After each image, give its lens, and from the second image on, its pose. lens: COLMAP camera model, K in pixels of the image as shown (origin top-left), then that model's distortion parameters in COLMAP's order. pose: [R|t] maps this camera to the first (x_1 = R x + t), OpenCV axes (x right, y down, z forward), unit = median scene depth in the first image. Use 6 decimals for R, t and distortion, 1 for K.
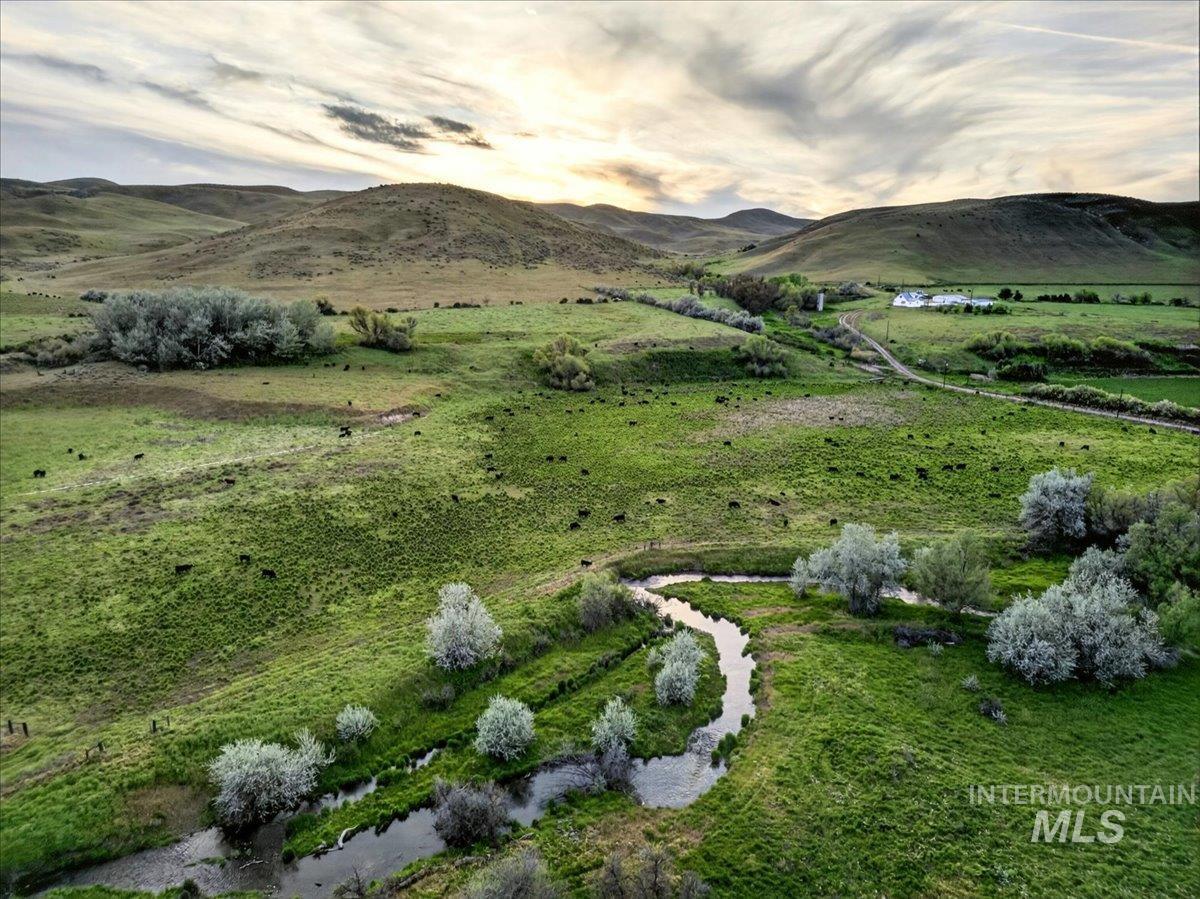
lens RADIAL K [[922.8, 0, 604.4], [0, 922.8, 454.0], [0, 0, 1]] dist [0.040664, 0.001904]
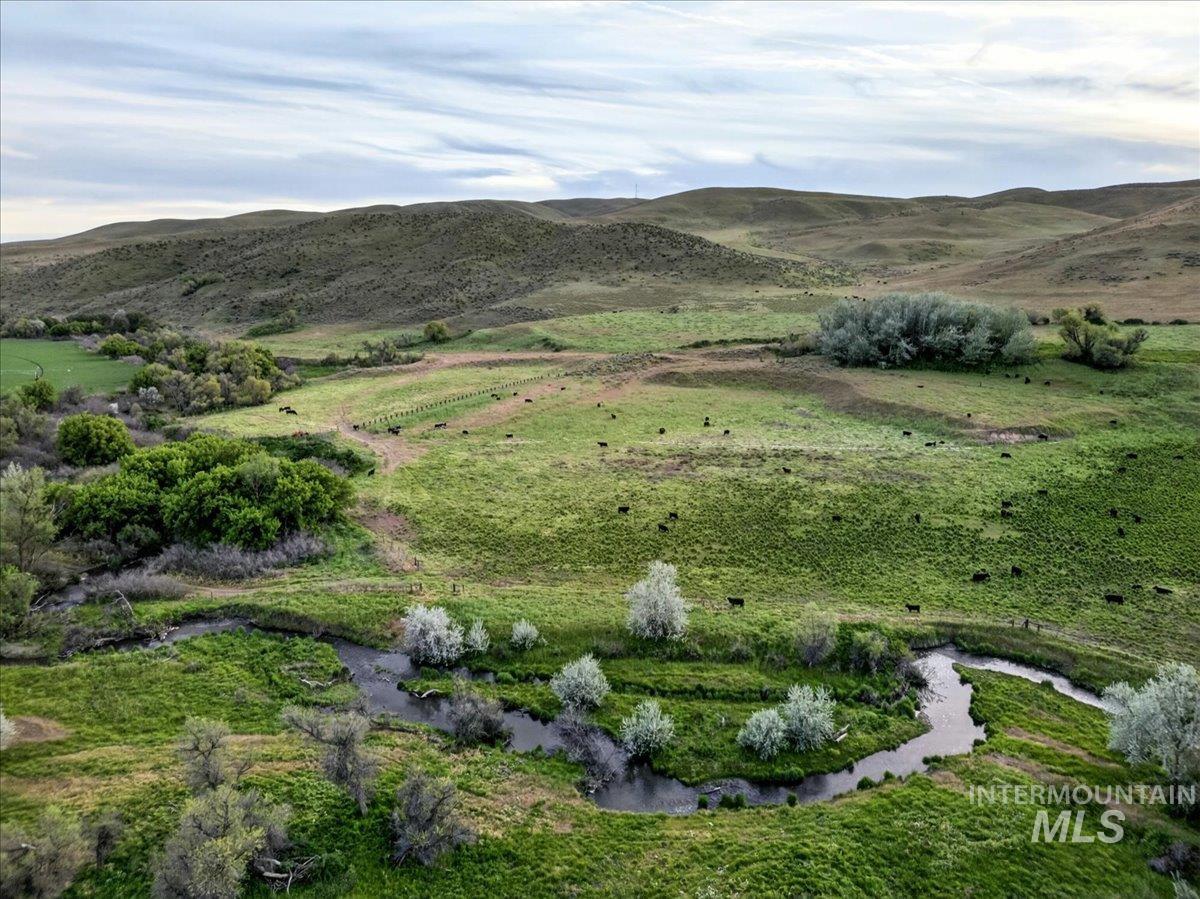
lens RADIAL K [[922.8, 0, 600.8], [0, 922.8, 447.2], [0, 0, 1]] dist [0.040664, 0.001904]
pose [[0.534749, 0.157969, -0.830114, 0.283353], [-0.168517, 0.982574, 0.078425, -0.029144], [0.828037, 0.097951, 0.552051, 0.141351]]
